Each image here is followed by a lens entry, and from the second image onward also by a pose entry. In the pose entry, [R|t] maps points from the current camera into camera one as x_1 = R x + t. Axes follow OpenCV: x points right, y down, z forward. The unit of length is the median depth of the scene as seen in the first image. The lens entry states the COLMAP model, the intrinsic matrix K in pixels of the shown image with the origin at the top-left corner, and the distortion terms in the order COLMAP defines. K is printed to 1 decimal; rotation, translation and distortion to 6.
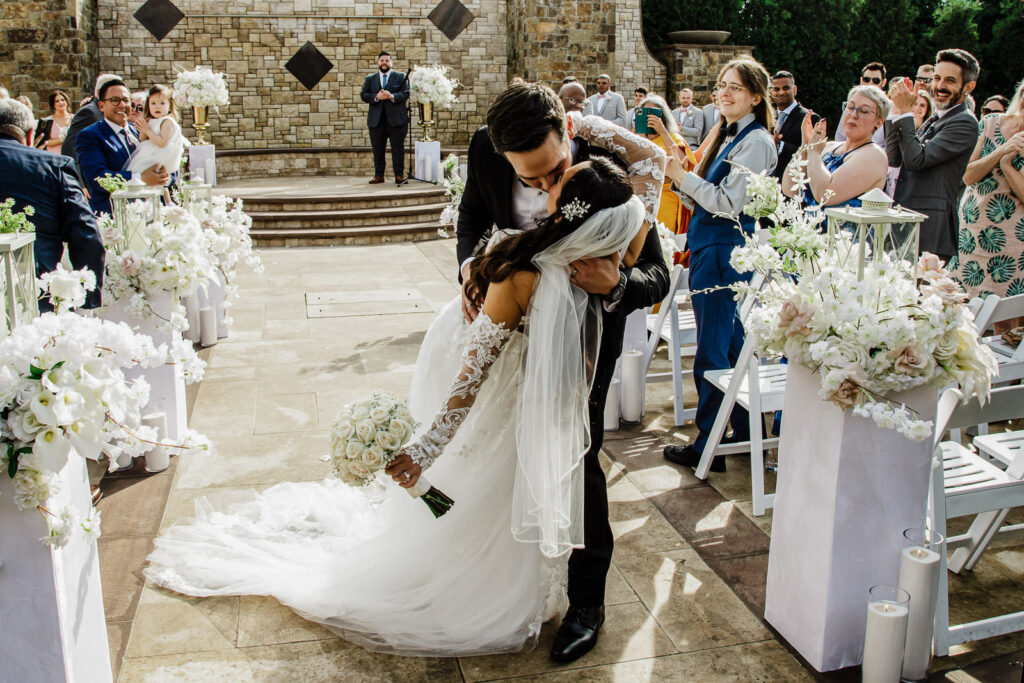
lens RADIAL K [[905.1, 0, 481.8], [0, 905.1, 244.7], [0, 0, 1]] dist [-0.104879, 0.083967]
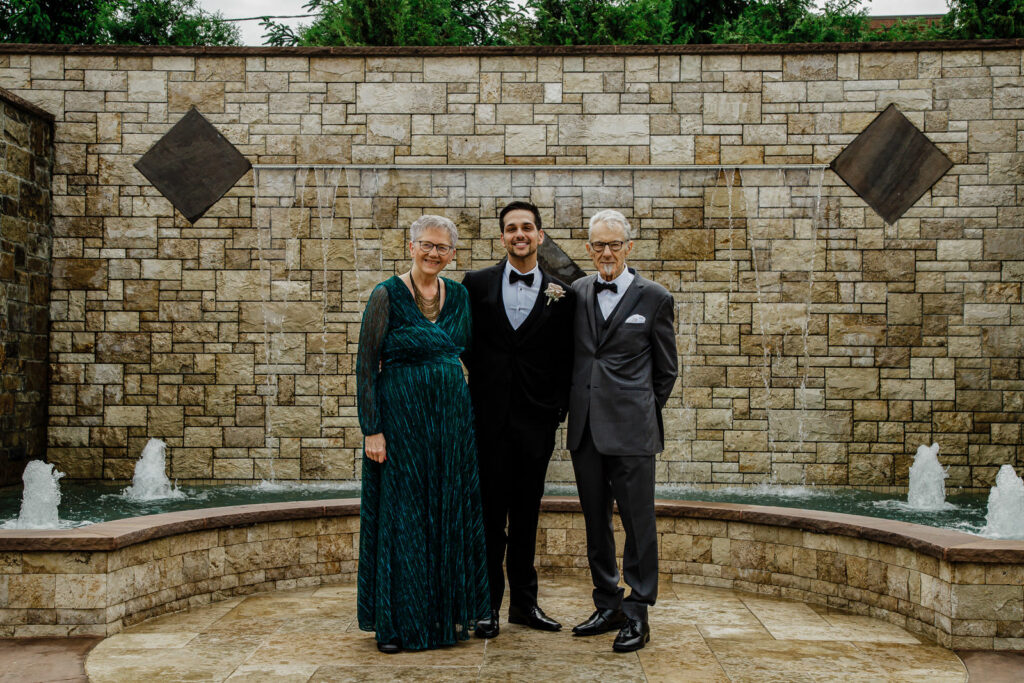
lens RADIAL K [[1300.0, 0, 514.6], [0, 1300.0, 350.7], [0, 0, 1]] dist [0.138573, 0.000000]
pose [[0.972922, 0.006965, -0.231027, -0.063729], [-0.045549, 0.985723, -0.162100, -0.072151], [0.226599, 0.168233, 0.959349, 0.432479]]
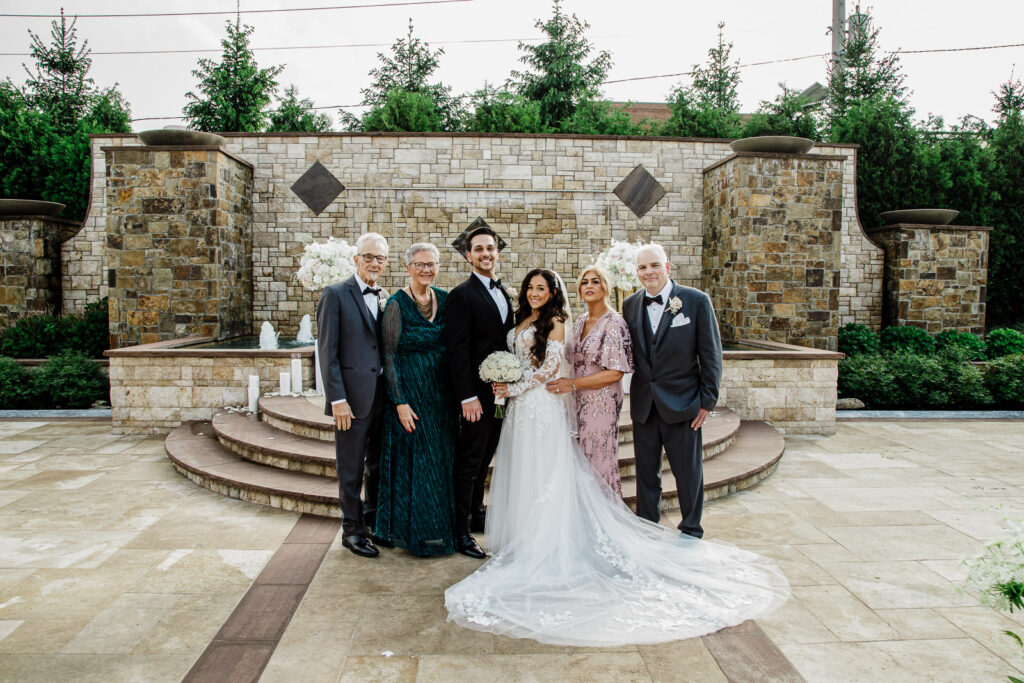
lens RADIAL K [[707.5, 0, 513.4], [0, 707.5, 348.8], [0, 0, 1]] dist [-0.094402, 0.047171]
pose [[0.988288, 0.025003, -0.150537, -0.051435], [-0.035116, 0.997274, -0.064901, -0.052574], [0.148503, 0.069428, 0.986472, 0.326919]]
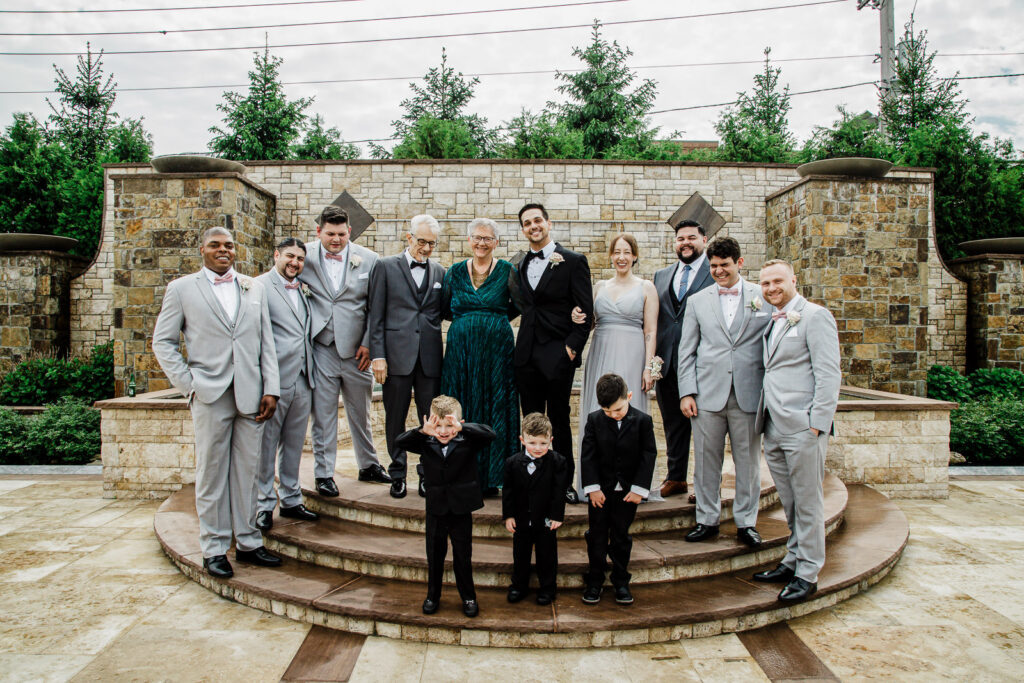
lens RADIAL K [[707.5, 0, 520.3], [0, 707.5, 349.6], [0, 0, 1]] dist [-0.094402, 0.047171]
pose [[0.983049, 0.013493, -0.182847, -0.076212], [-0.035584, 0.992366, -0.118084, -0.062918], [0.179858, 0.122589, 0.976024, 0.391284]]
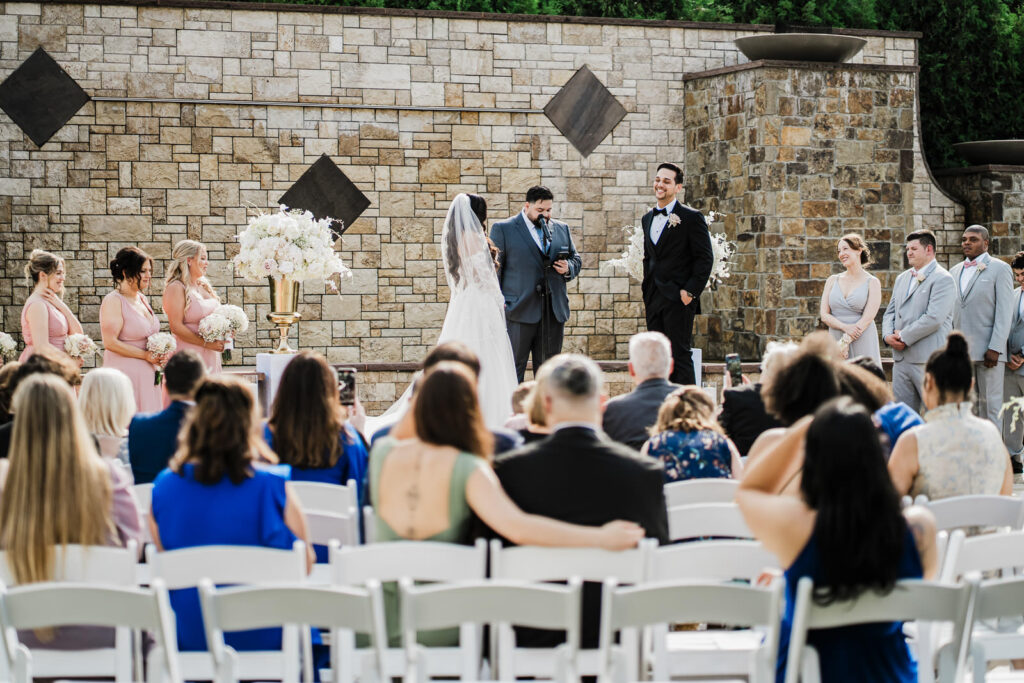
lens RADIAL K [[2254.4, 0, 461.0], [0, 2254.4, 377.3], [0, 0, 1]] dist [0.056709, 0.000000]
pose [[0.985440, -0.005233, 0.169944, -0.339444], [0.024386, 0.993543, -0.110809, 0.041903], [-0.168267, 0.113340, 0.979204, -0.249181]]
